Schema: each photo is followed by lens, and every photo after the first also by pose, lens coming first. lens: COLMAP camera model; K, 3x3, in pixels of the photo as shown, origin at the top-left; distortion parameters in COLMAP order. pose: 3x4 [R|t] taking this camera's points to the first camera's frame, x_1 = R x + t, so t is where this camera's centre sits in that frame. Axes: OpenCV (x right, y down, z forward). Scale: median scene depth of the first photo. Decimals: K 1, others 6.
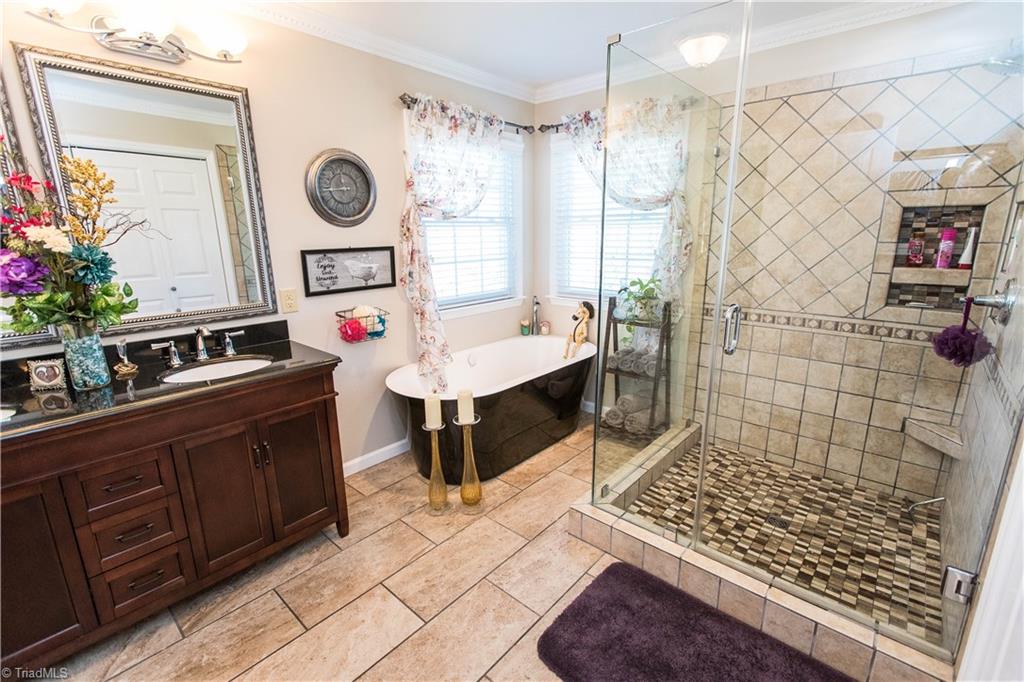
lens RADIAL K [[455.8, 0, 518.5], [0, 455.8, 342.1], [0, 0, 1]] dist [0.003638, -0.000080]
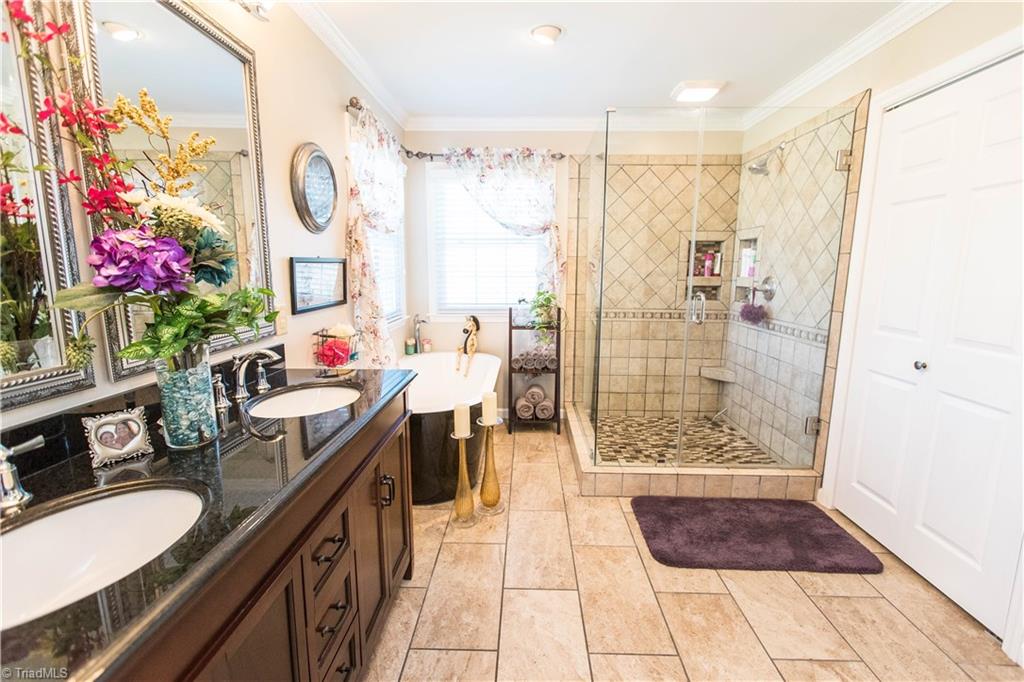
lens RADIAL K [[455.8, 0, 518.5], [0, 455.8, 342.1], [0, 0, 1]] dist [0.003638, -0.000080]
pose [[0.765476, -0.092545, 0.636775, -0.756232], [0.141445, 0.989599, -0.026211, 0.029631], [-0.627726, 0.110132, 0.770604, 0.145657]]
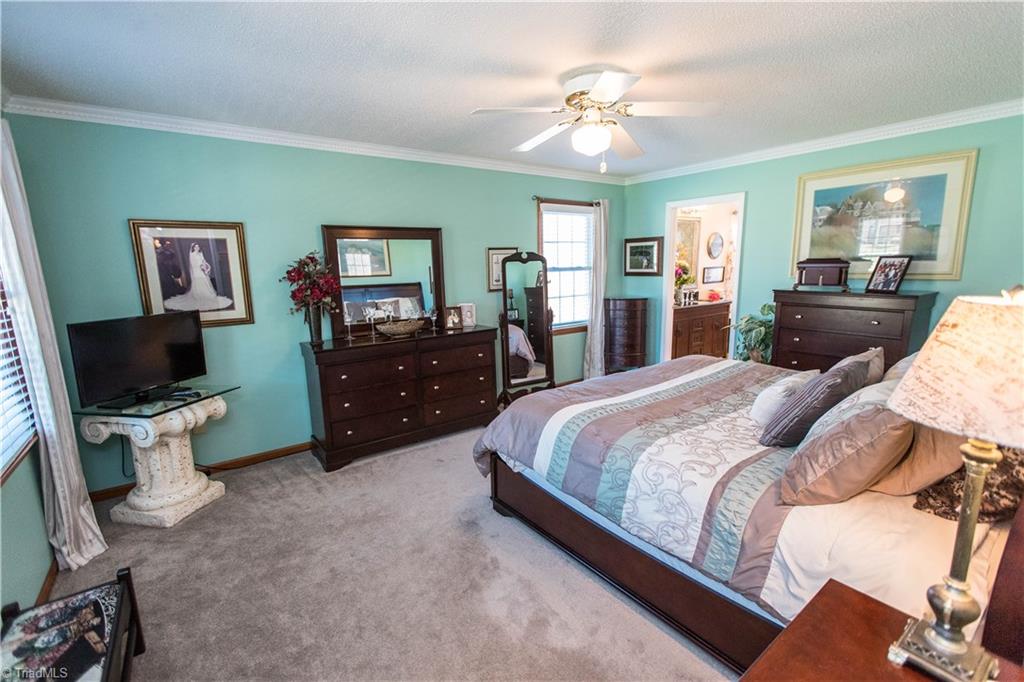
lens RADIAL K [[455.8, 0, 518.5], [0, 455.8, 342.1], [0, 0, 1]] dist [0.003638, -0.000080]
pose [[0.979654, 0.020099, -0.199685, -1.118079], [-0.033299, 0.997460, -0.062967, 0.518444], [0.197913, 0.068336, 0.977835, -2.137533]]
